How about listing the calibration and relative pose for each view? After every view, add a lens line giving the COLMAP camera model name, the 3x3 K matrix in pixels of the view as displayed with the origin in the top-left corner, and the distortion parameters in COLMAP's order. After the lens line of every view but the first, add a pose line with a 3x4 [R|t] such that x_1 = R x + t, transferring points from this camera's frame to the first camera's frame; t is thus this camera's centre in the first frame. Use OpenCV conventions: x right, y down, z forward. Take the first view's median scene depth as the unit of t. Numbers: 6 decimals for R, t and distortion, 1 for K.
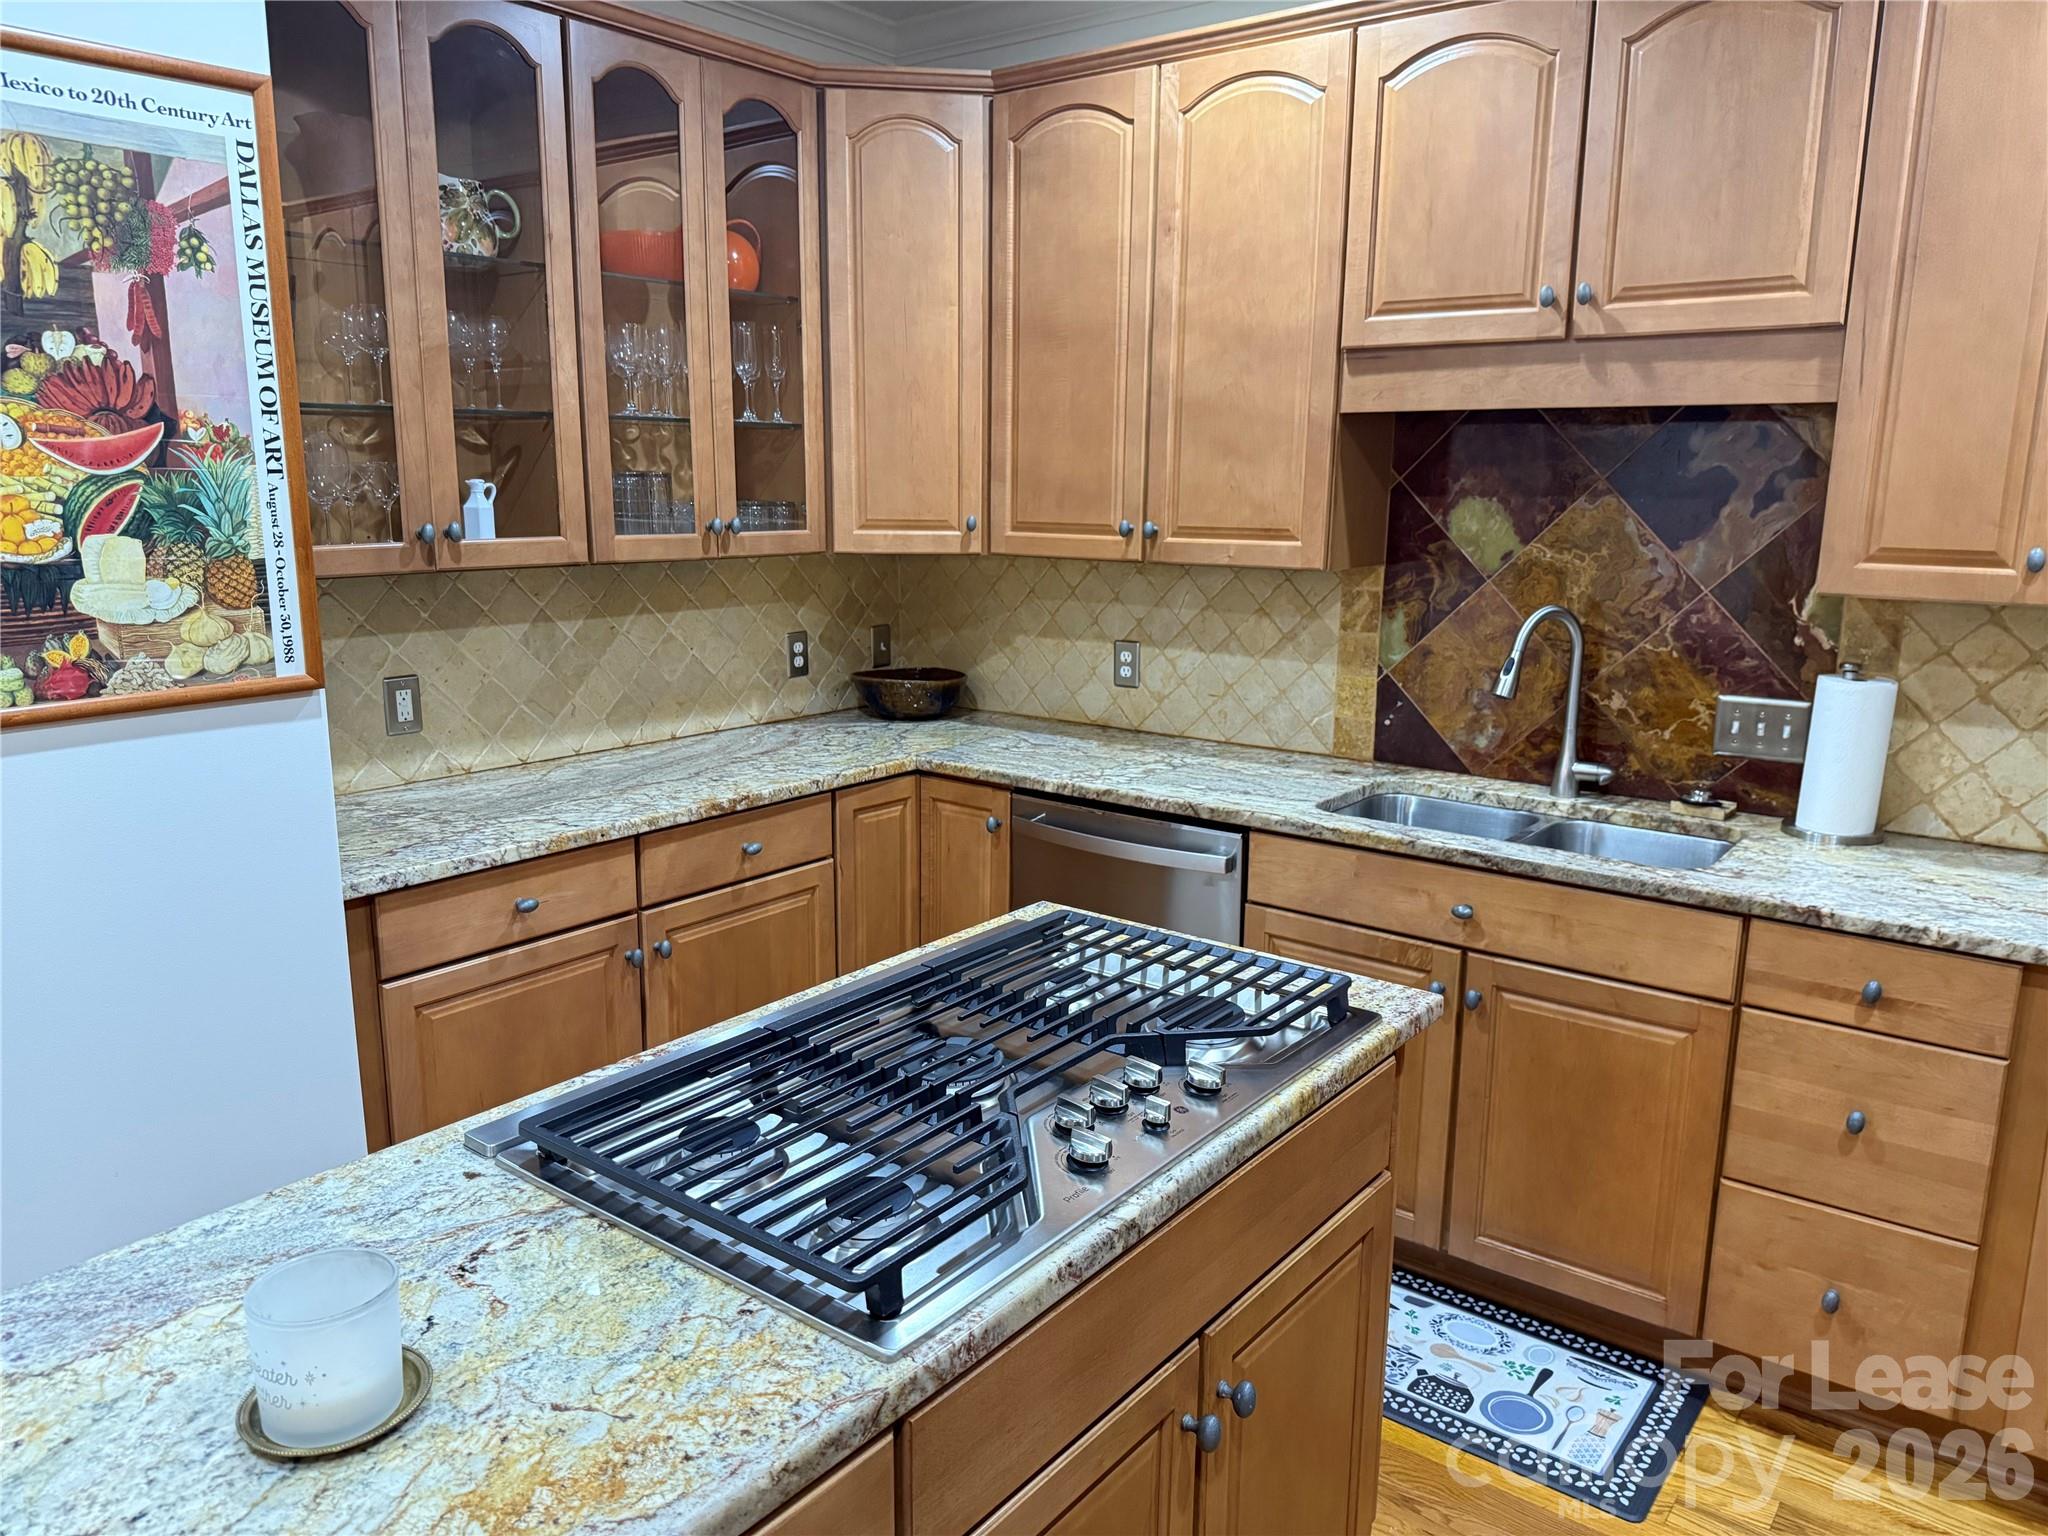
lens RADIAL K [[1462.1, 0, 1005.4], [0, 1462.1, 757.9], [0, 0, 1]] dist [0.134529, -0.203048]
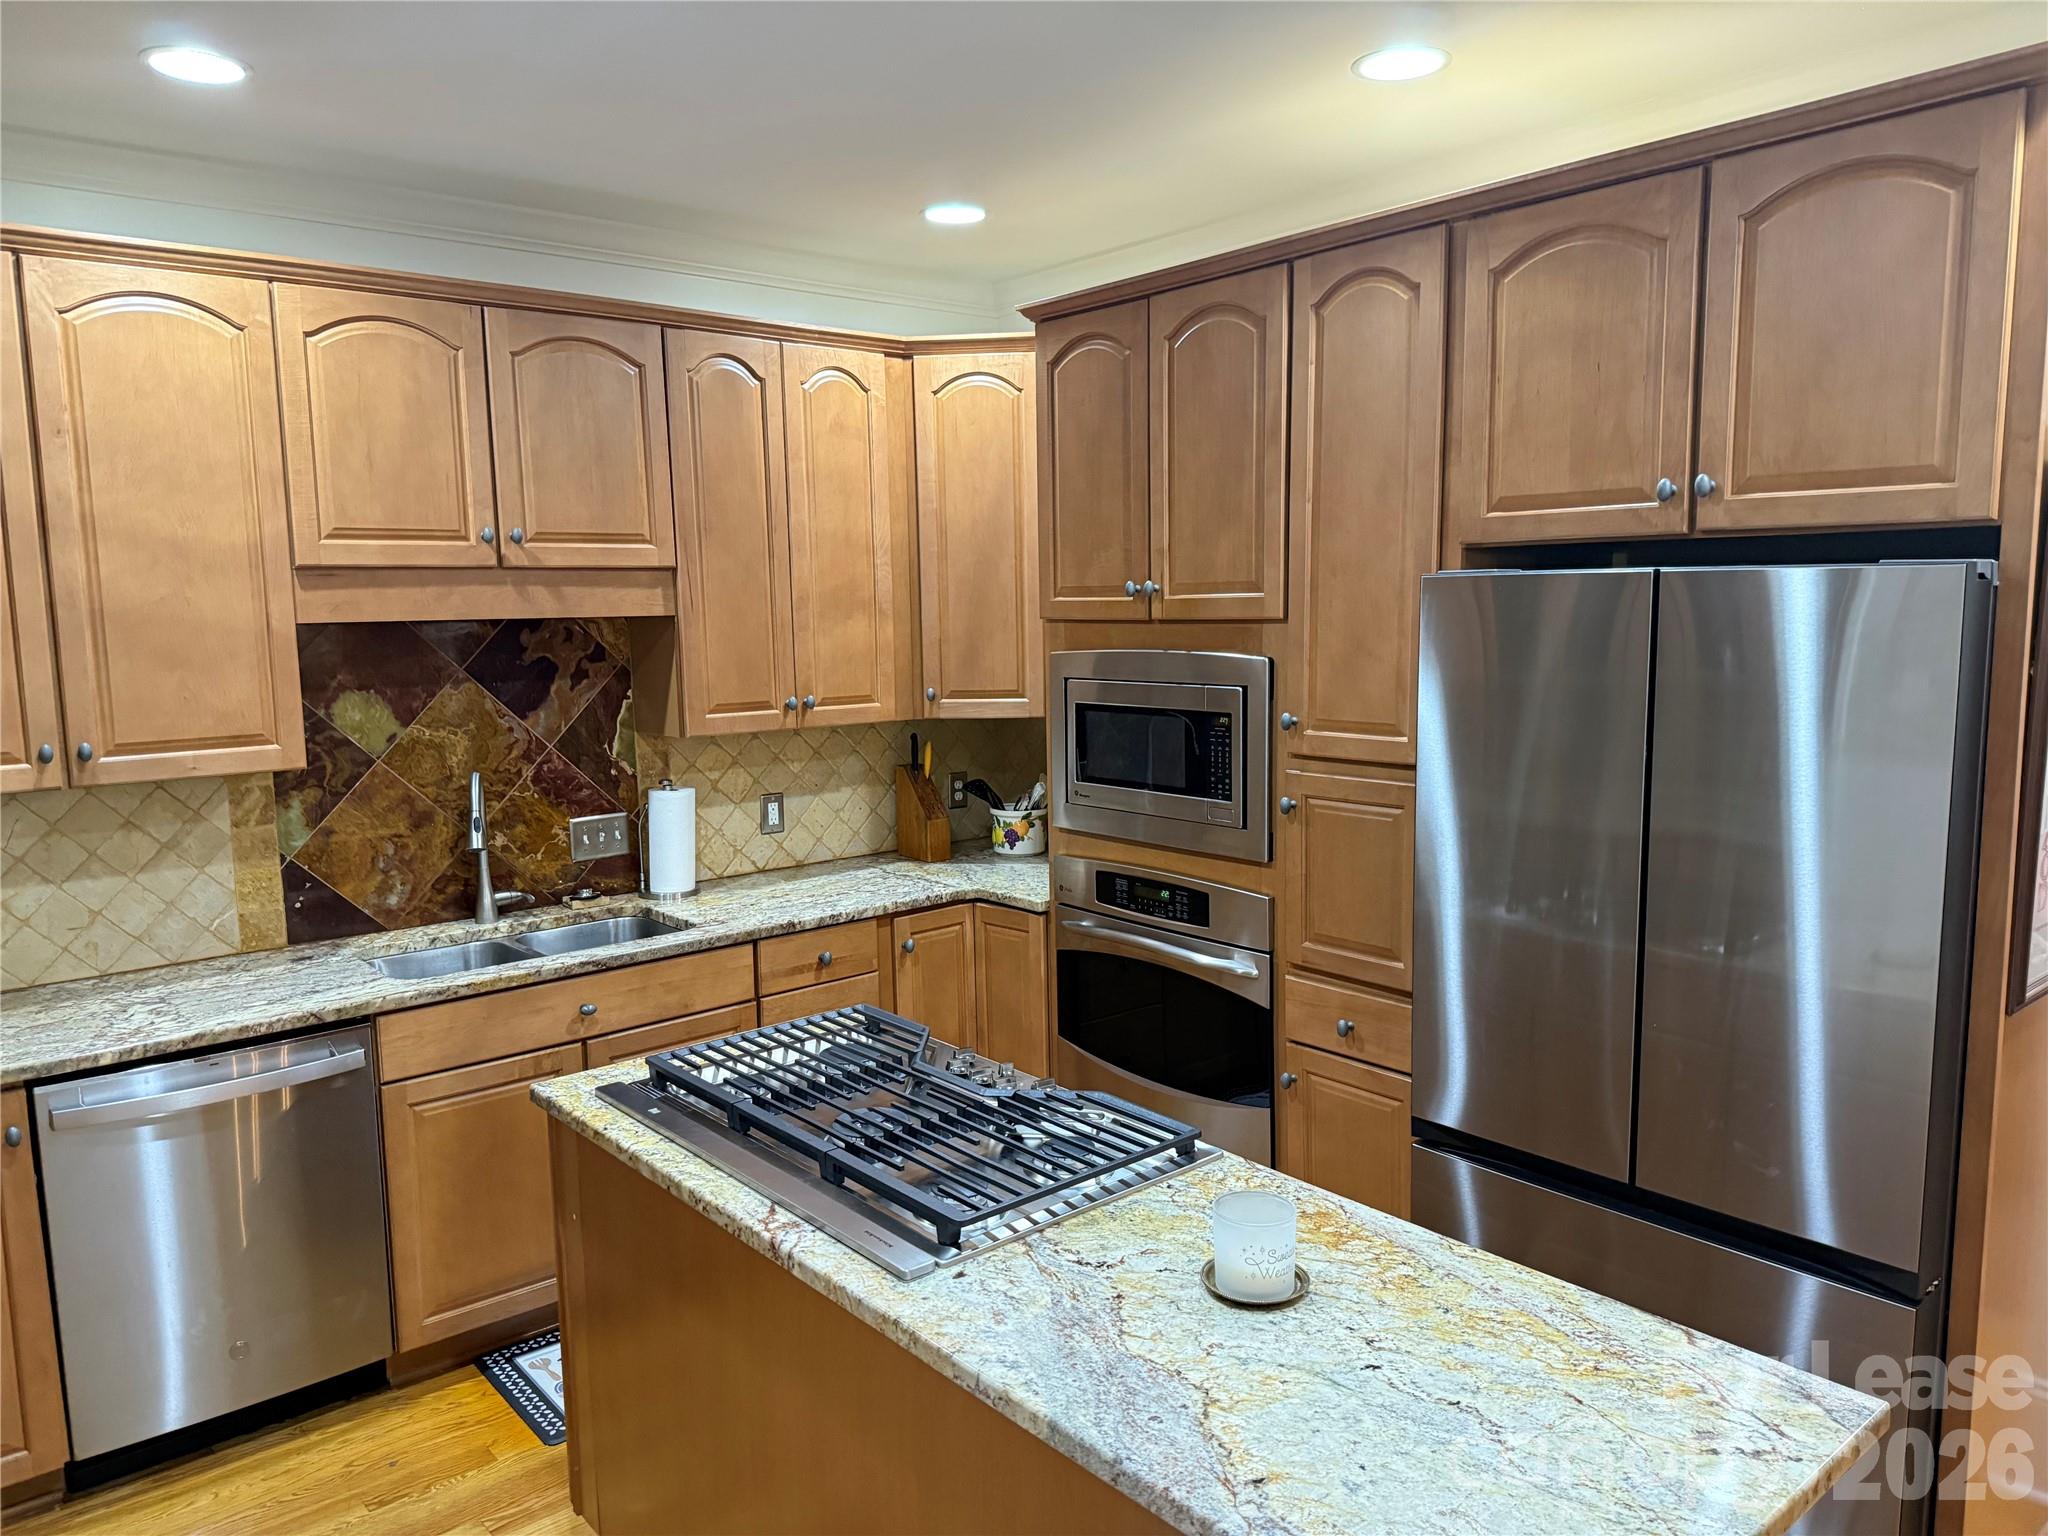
lens RADIAL K [[1473.2, 0, 1024.0], [0, 1473.2, 768.0], [0, 0, 1]] dist [0.141570, -0.204140]
pose [[0.192832, -0.130582, 0.972504, -0.772615], [0.206071, 0.974392, 0.089975, -0.125877], [-0.959349, 0.183055, 0.214803, 0.294733]]
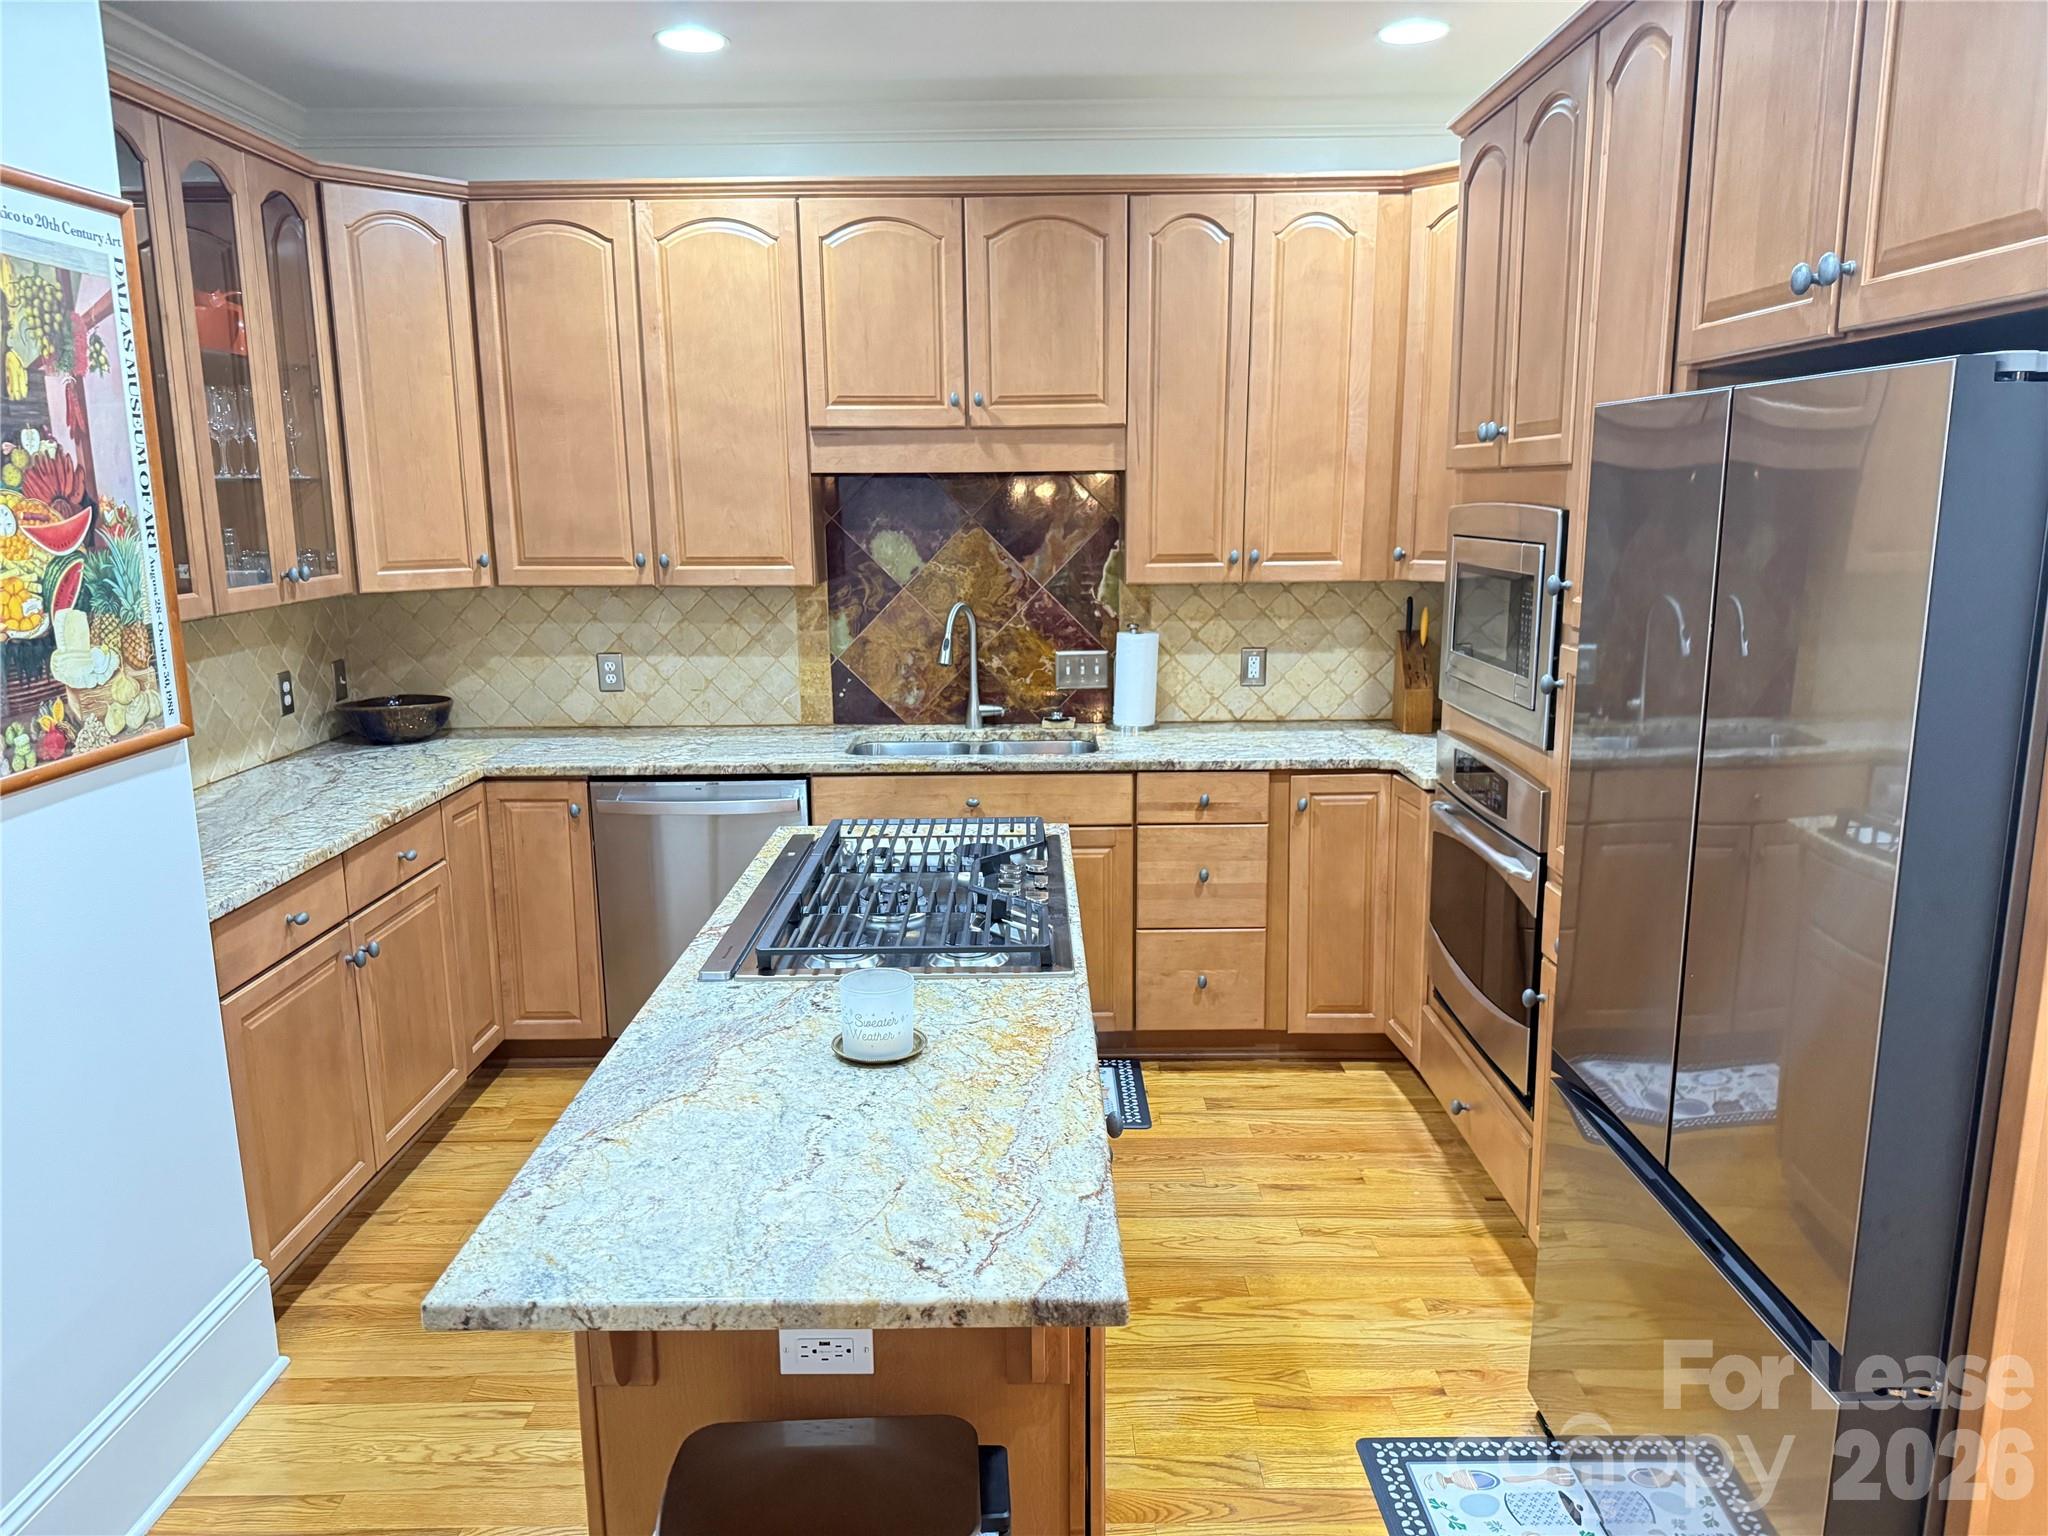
lens RADIAL K [[1451.1, 0, 1013.2], [0, 1451.1, 782.1], [0, 0, 1]] dist [0.137434, -0.229577]
pose [[0.789343, -0.136911, 0.598493, -0.505682], [0.134176, 0.989723, 0.049446, 0.012814], [-0.599112, 0.041273, 0.799601, -0.207511]]
